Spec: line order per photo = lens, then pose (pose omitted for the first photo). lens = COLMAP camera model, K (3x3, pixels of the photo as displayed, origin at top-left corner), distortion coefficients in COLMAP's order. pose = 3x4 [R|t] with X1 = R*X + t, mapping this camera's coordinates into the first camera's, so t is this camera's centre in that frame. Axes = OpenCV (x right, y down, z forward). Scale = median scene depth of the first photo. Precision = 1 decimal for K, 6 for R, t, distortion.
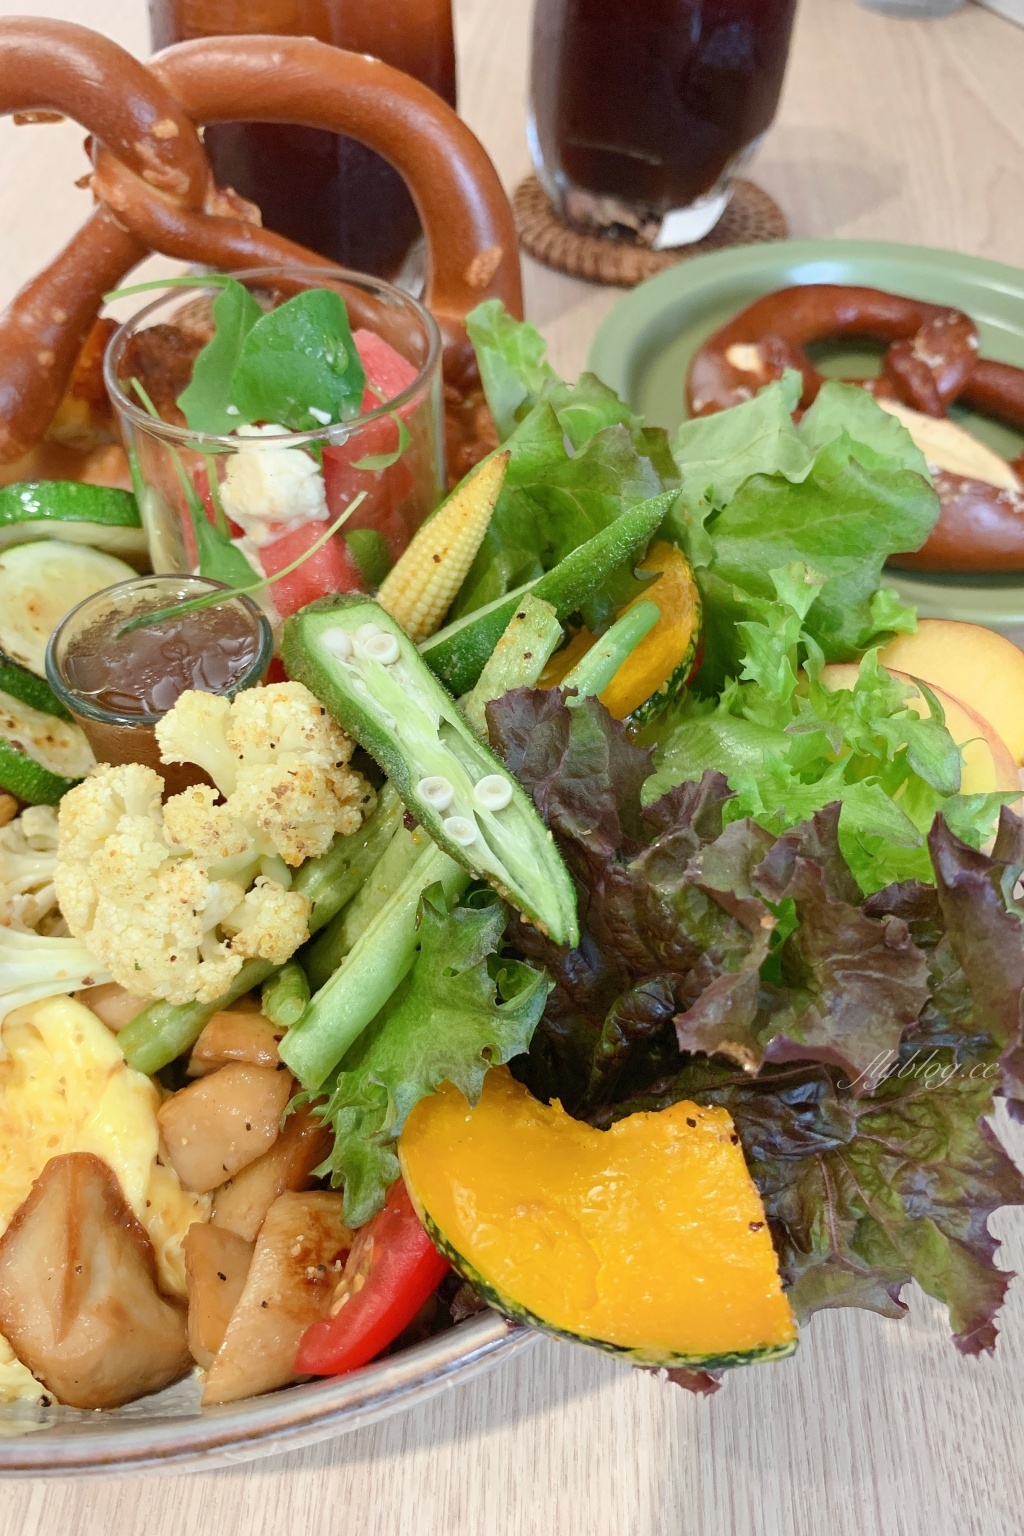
lens RADIAL K [[1148.0, 0, 512.0], [0, 1148.0, 768.0], [0, 0, 1]] dist [0.011112, -0.085014]
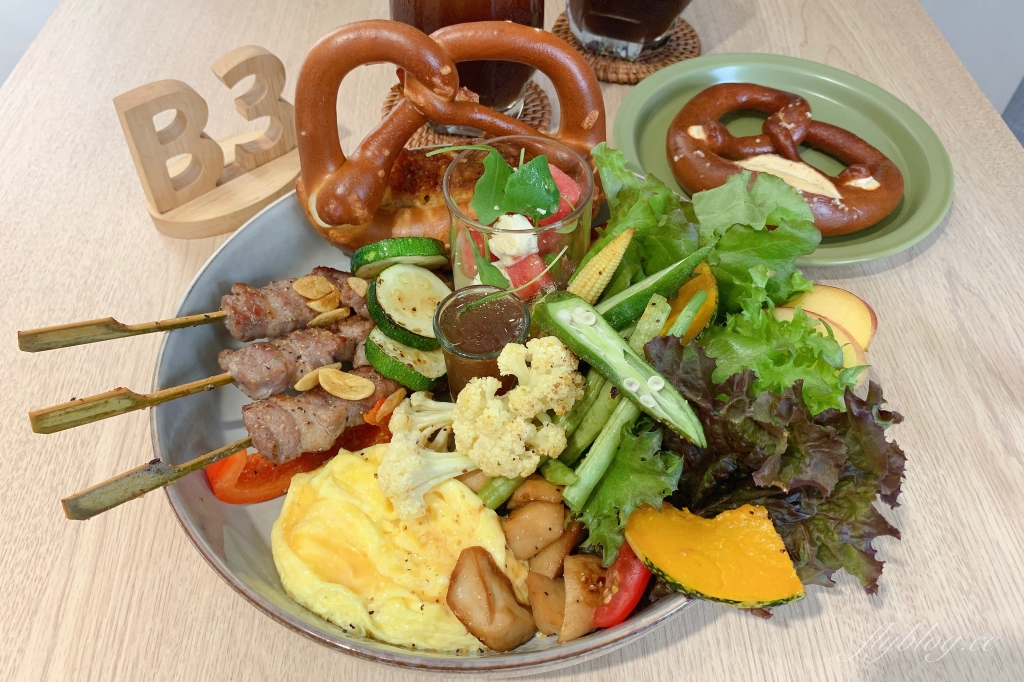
lens RADIAL K [[713.9, 0, 510.2], [0, 713.9, 316.1], [0, 0, 1]] dist [0.031047, -0.136312]
pose [[0.997469, -0.068207, 0.020097, -0.312078], [0.067840, 0.997527, 0.018403, -0.153533], [-0.021302, -0.016993, 0.999629, -0.450548]]
